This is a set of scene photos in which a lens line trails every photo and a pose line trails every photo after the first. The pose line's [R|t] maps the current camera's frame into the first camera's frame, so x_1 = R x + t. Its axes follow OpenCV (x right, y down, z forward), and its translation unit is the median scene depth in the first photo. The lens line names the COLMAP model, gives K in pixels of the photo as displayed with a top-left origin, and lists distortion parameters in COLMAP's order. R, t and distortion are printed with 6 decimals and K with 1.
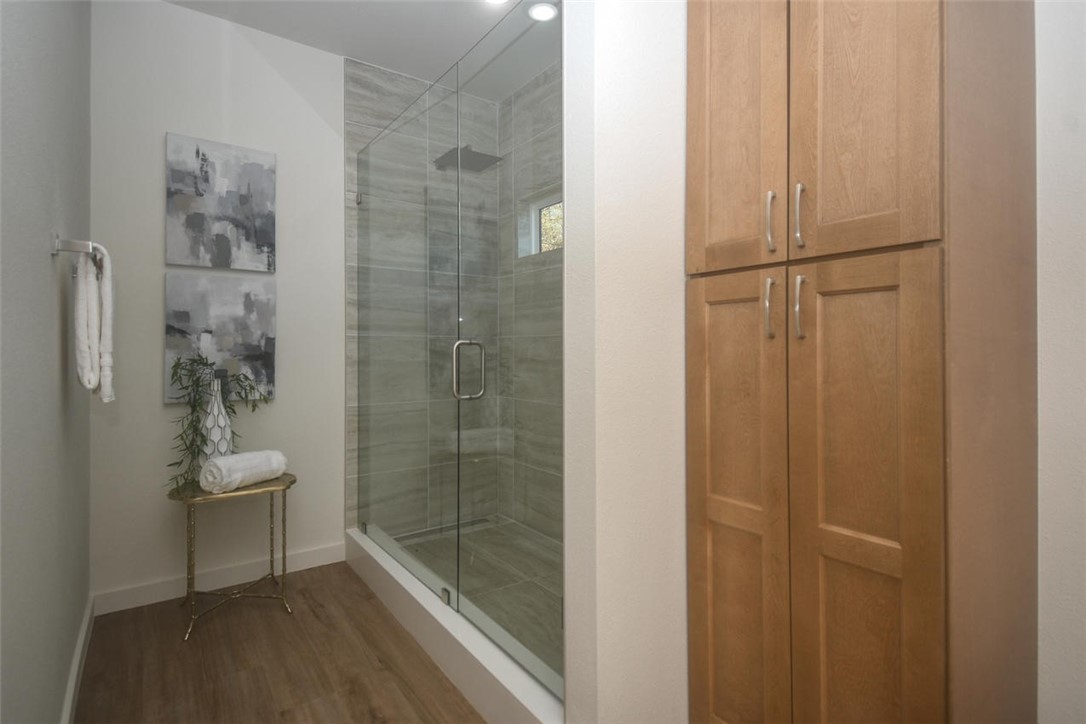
lens RADIAL K [[544.1, 0, 544.6], [0, 544.1, 339.7], [0, 0, 1]] dist [0.033087, -0.001144]
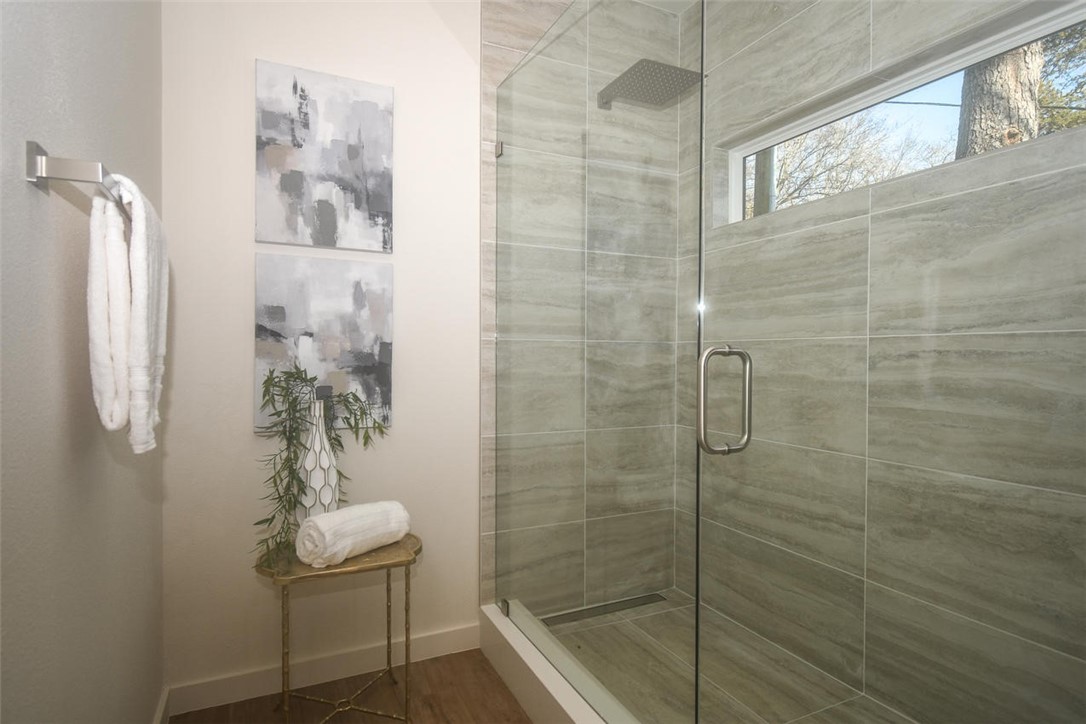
lens RADIAL K [[567.6, 0, 539.4], [0, 567.6, 348.7], [0, 0, 1]] dist [0.028322, 0.000069]
pose [[0.984686, 0.002315, -0.174323, -0.165813], [-0.001601, 0.999990, 0.004235, 0.000907], [0.174331, -0.003891, 0.984679, 0.288820]]
